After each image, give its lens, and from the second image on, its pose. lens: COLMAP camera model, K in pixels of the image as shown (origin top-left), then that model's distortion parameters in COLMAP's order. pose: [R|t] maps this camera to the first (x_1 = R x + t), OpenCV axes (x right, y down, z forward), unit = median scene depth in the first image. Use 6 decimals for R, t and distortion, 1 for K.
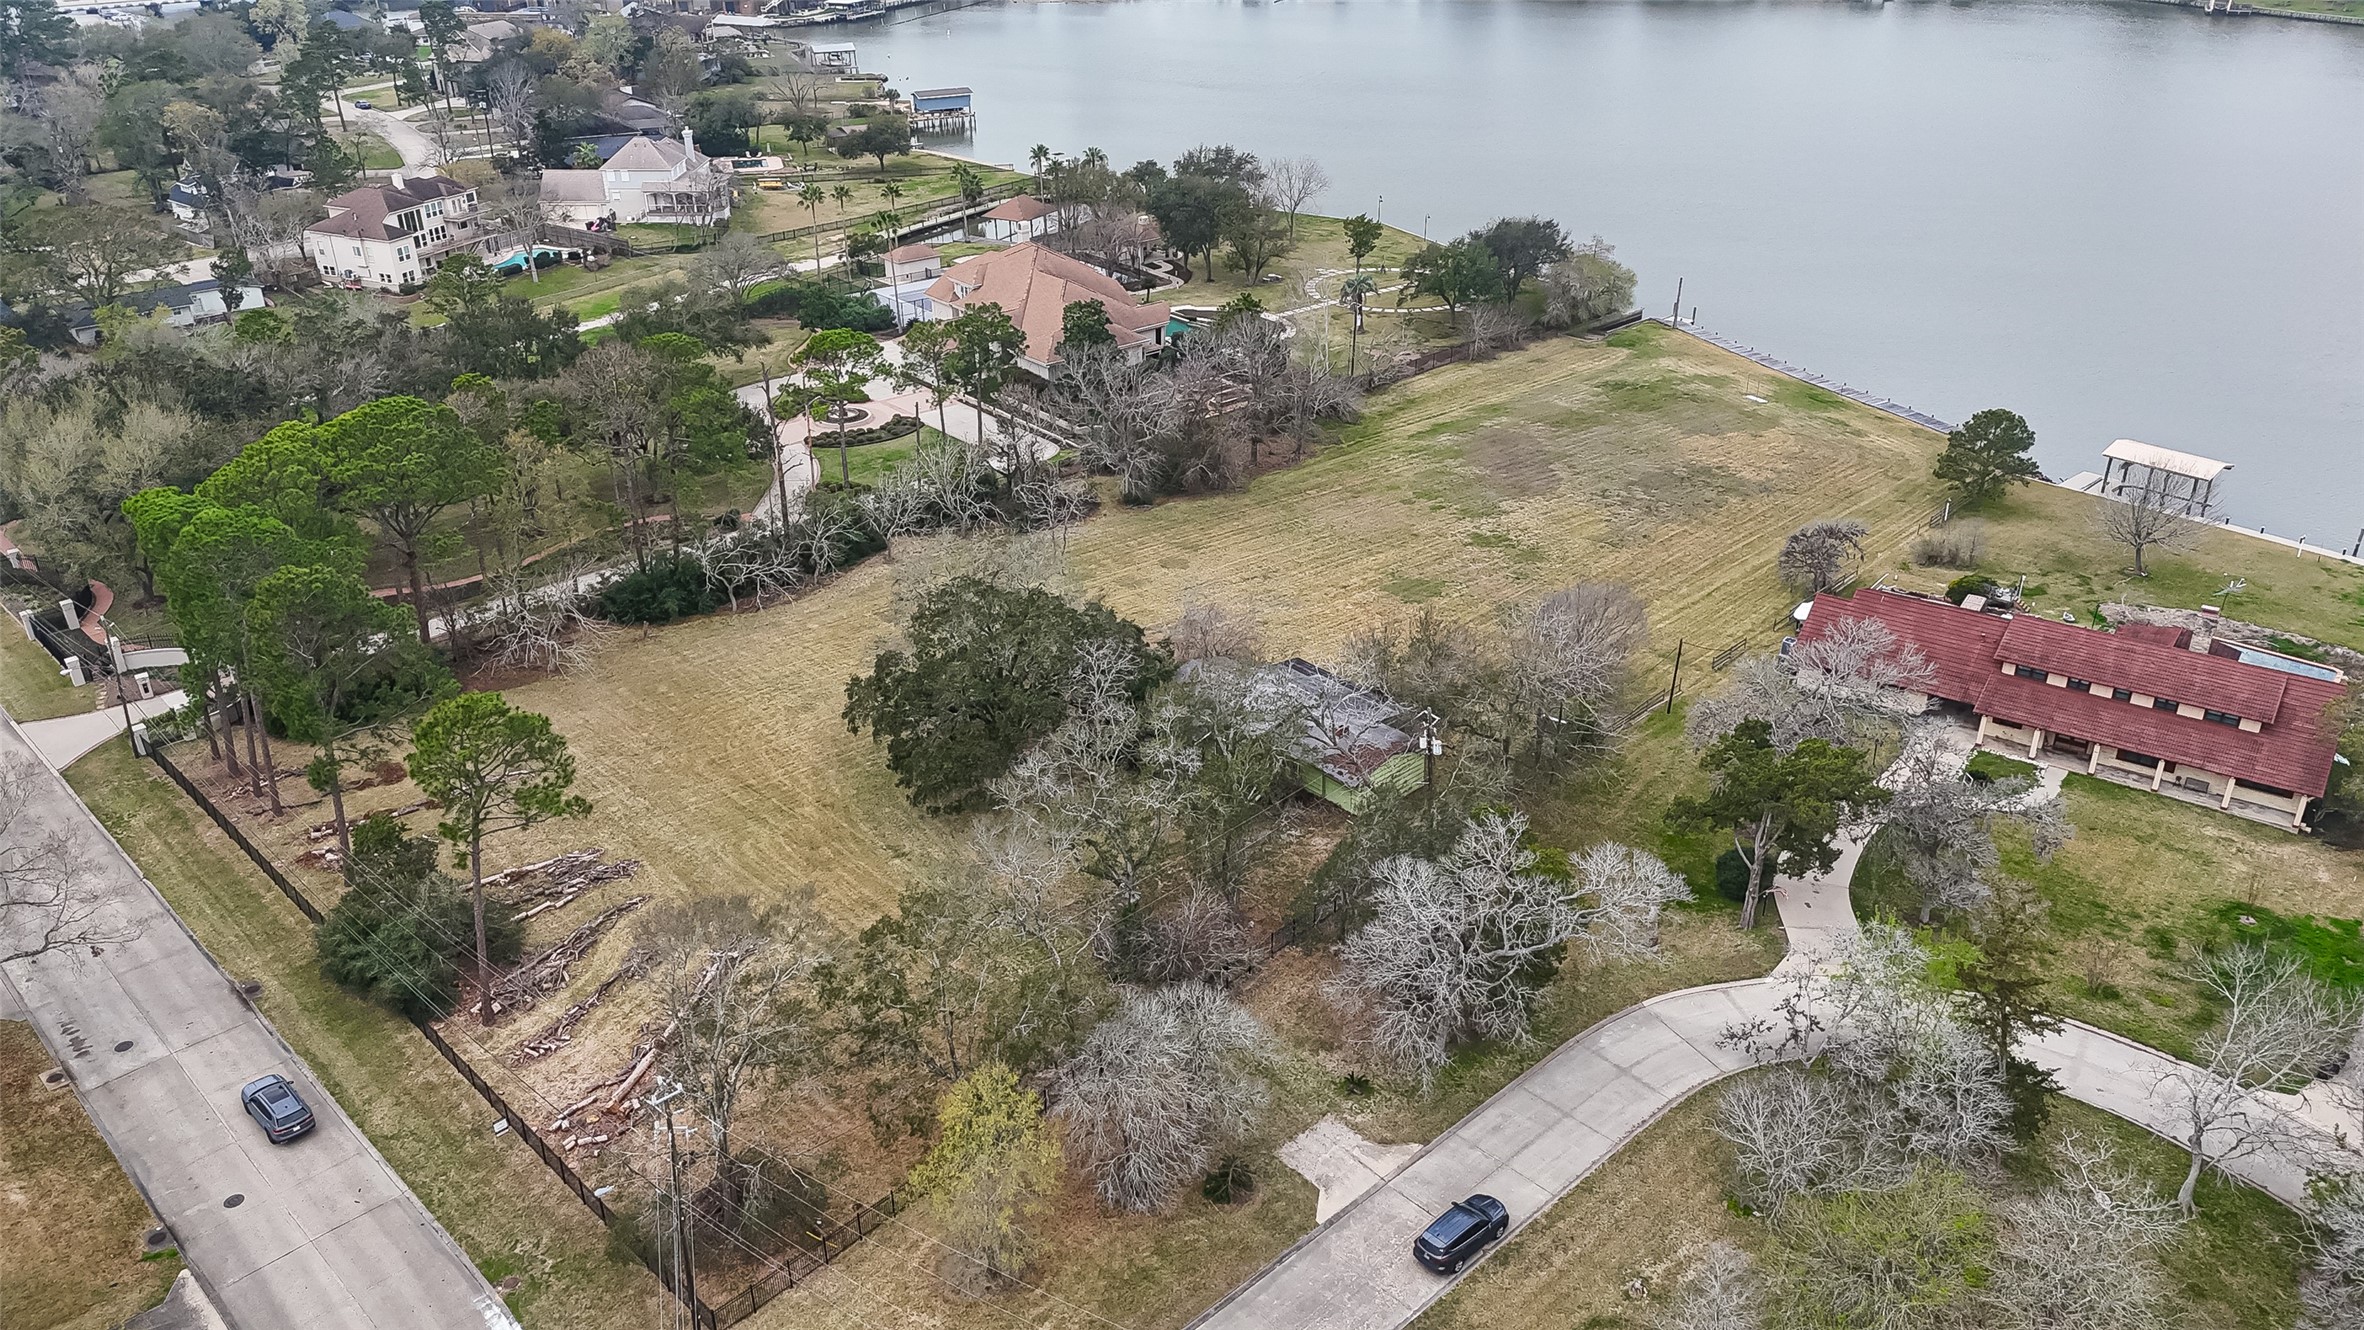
lens RADIAL K [[1729.2, 0, 1179.4], [0, 1729.2, 668.4], [0, 0, 1]] dist [0.103758, -0.115366]
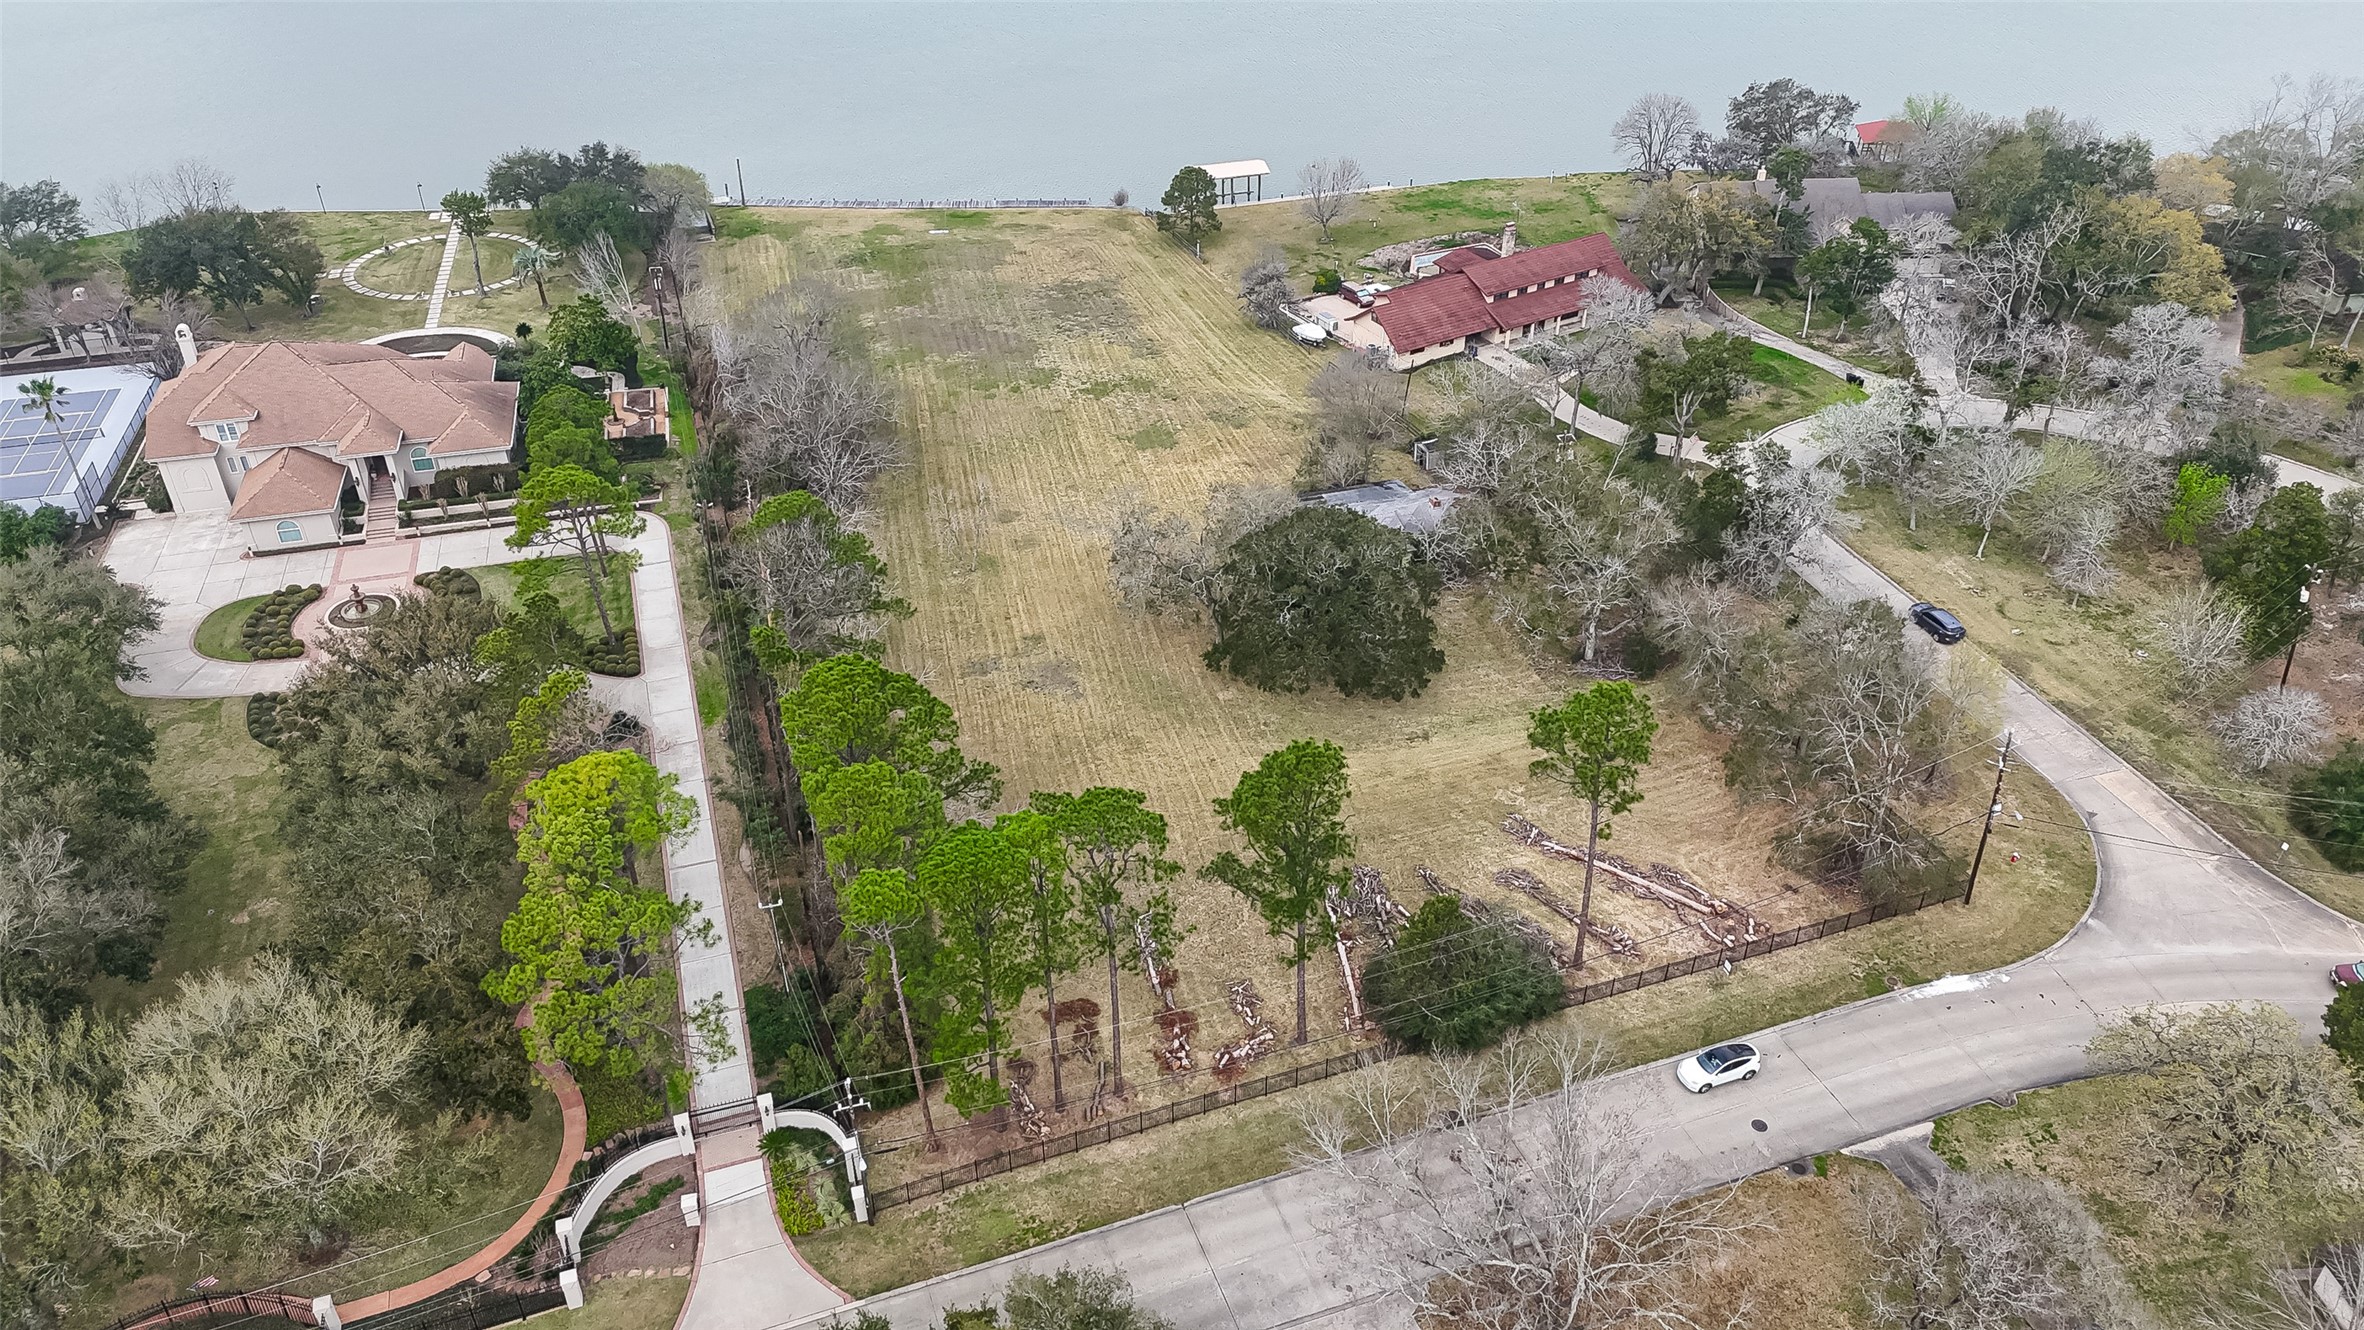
lens RADIAL K [[1731.8, 0, 1178.7], [0, 1731.8, 675.0], [0, 0, 1]] dist [0.084260, -0.080117]
pose [[0.415323, -0.506360, 0.755716, -0.735026], [0.416364, 0.844442, 0.336986, -0.265139], [-0.808794, 0.174694, 0.561546, 0.305795]]
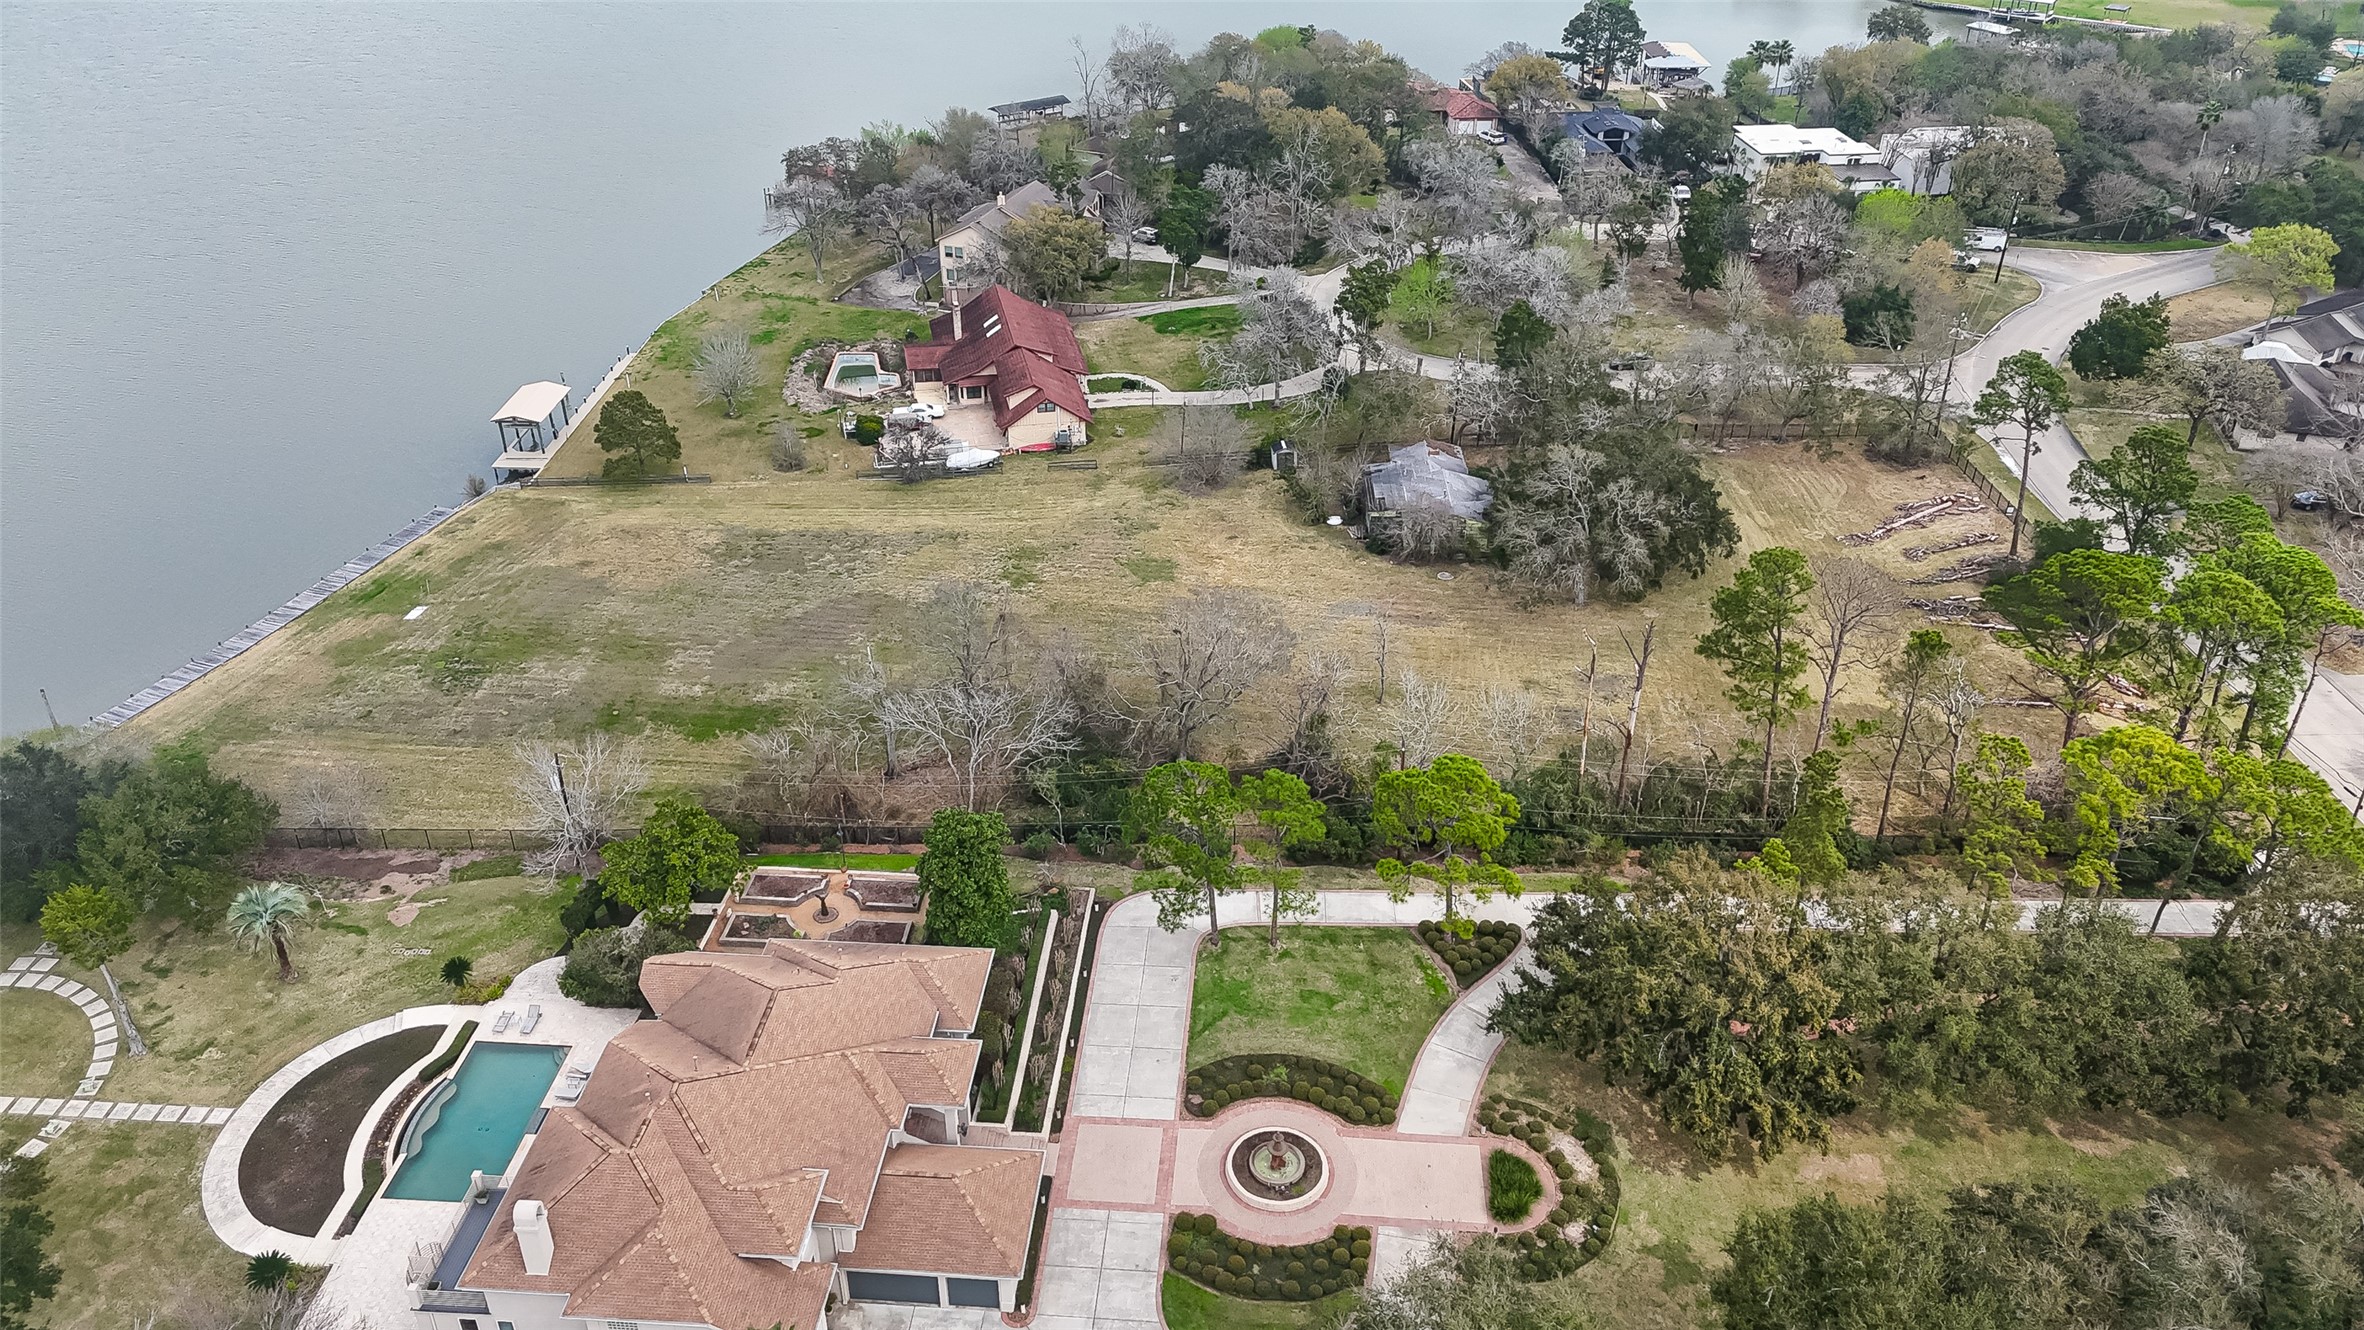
lens RADIAL K [[1731.8, 0, 1178.7], [0, 1731.8, 675.0], [0, 0, 1]] dist [0.084260, -0.080117]
pose [[-0.724675, -0.355564, 0.590272, -0.495617], [0.320787, 0.584048, 0.745643, -0.736539], [-0.609871, 0.729700, -0.309185, 1.219659]]
